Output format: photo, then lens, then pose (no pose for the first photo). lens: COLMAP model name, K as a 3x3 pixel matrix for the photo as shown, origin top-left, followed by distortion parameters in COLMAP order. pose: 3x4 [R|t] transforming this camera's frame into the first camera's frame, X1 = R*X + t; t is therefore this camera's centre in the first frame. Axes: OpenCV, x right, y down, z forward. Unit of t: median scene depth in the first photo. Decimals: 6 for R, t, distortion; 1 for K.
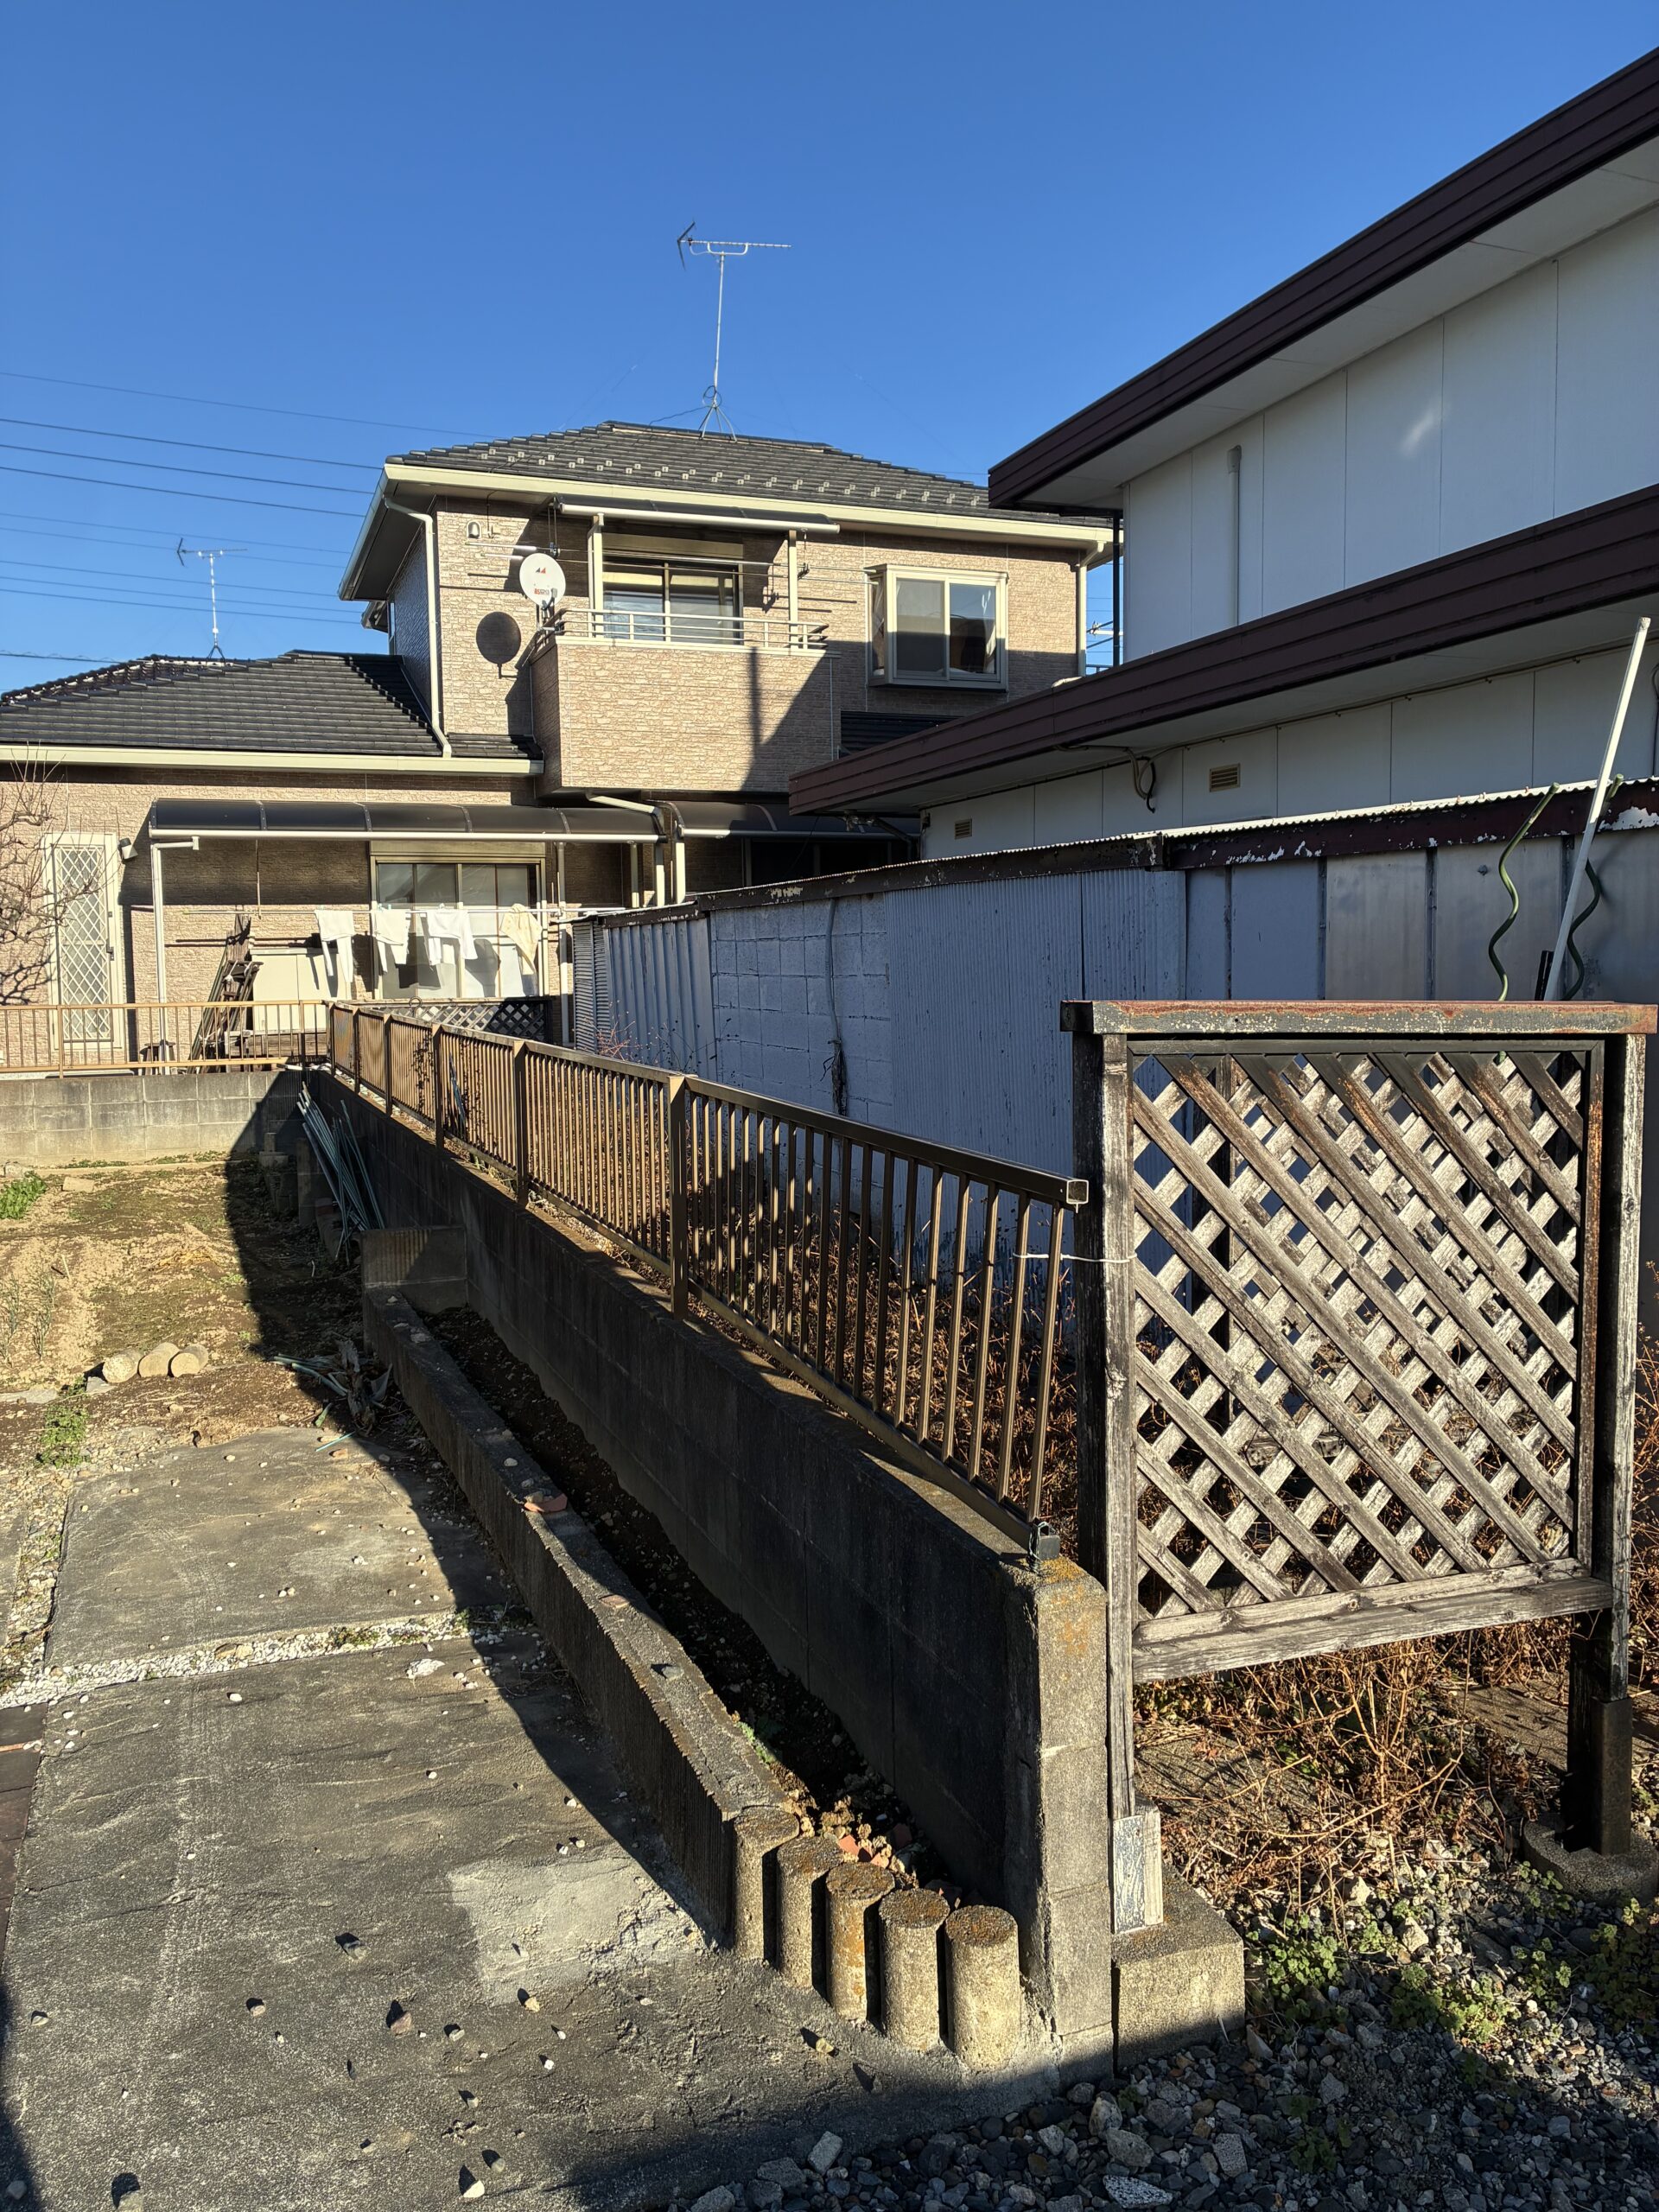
lens RADIAL K [[1692.1, 0, 837.3], [0, 1692.1, 1097.1], [0, 0, 1]] dist [0.062672, -0.059234]
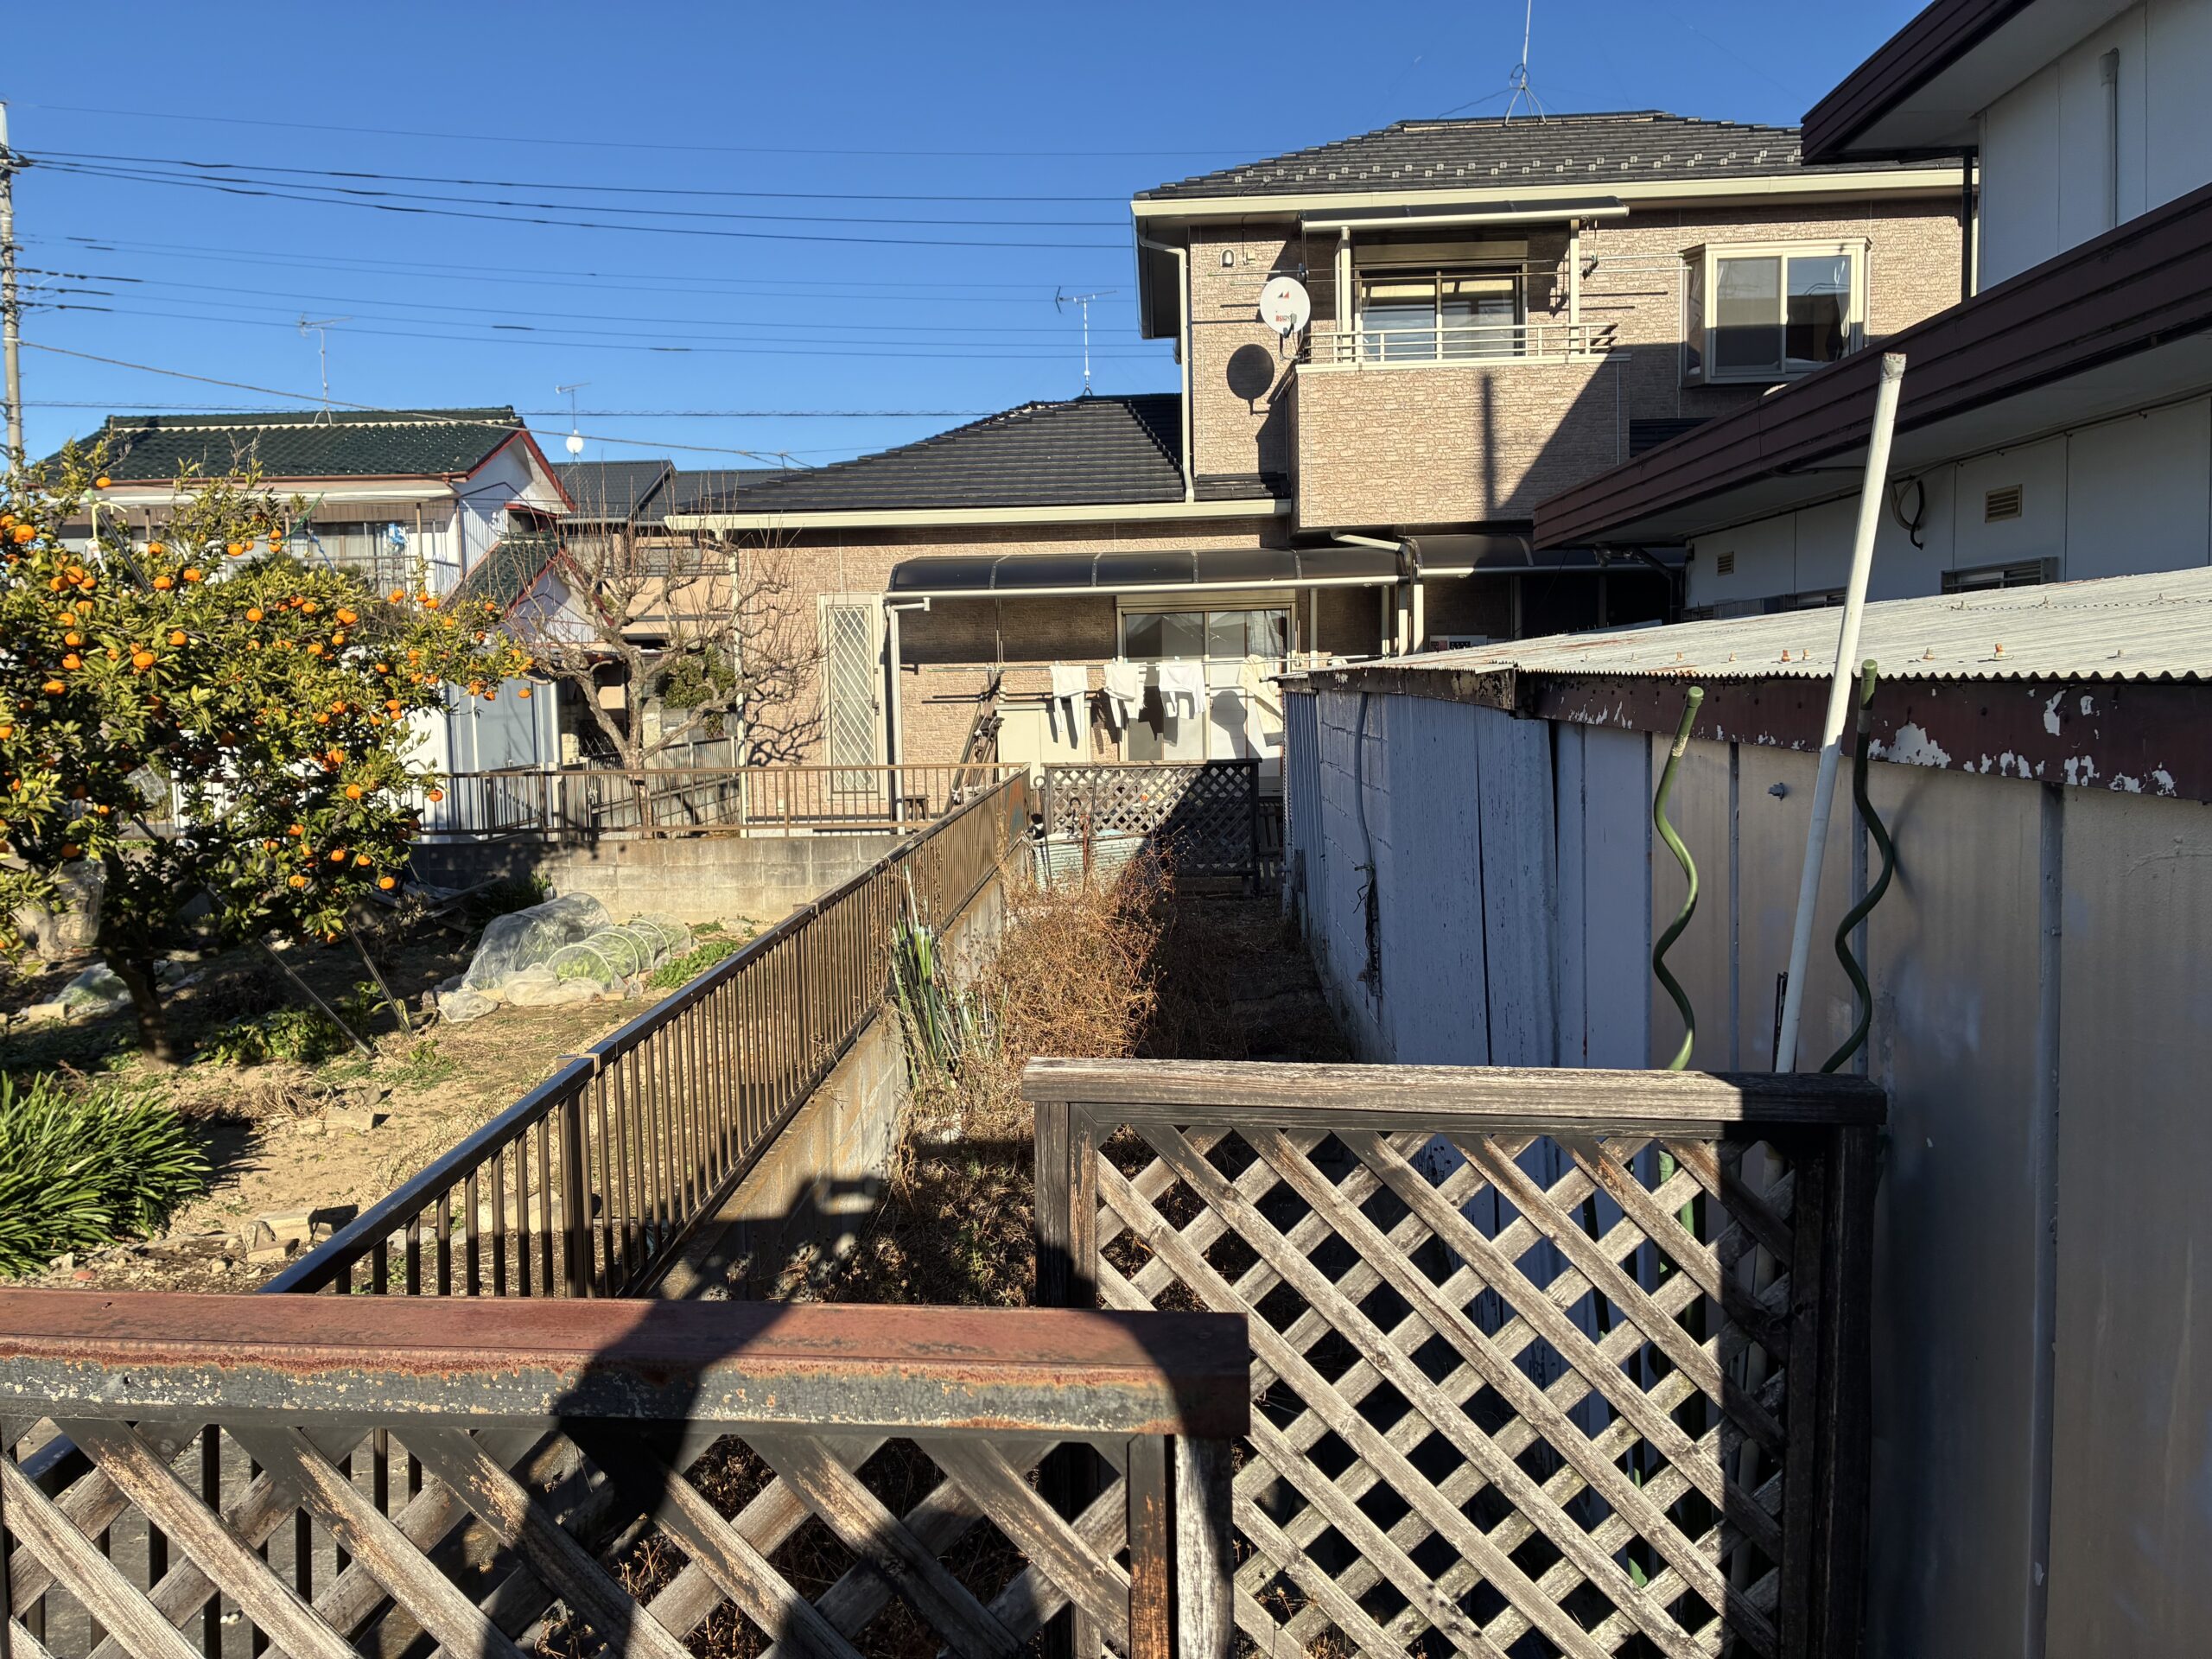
lens RADIAL K [[1692.1, 0, 1099.4], [0, 1692.1, 840.0], [0, 0, 1]] dist [0.062672, -0.059234]
pose [[0.922826, 0.029251, -0.384104, 0.096793], [-0.021865, 0.999483, 0.023584, -0.031062], [0.384596, -0.013365, 0.922988, 0.096431]]
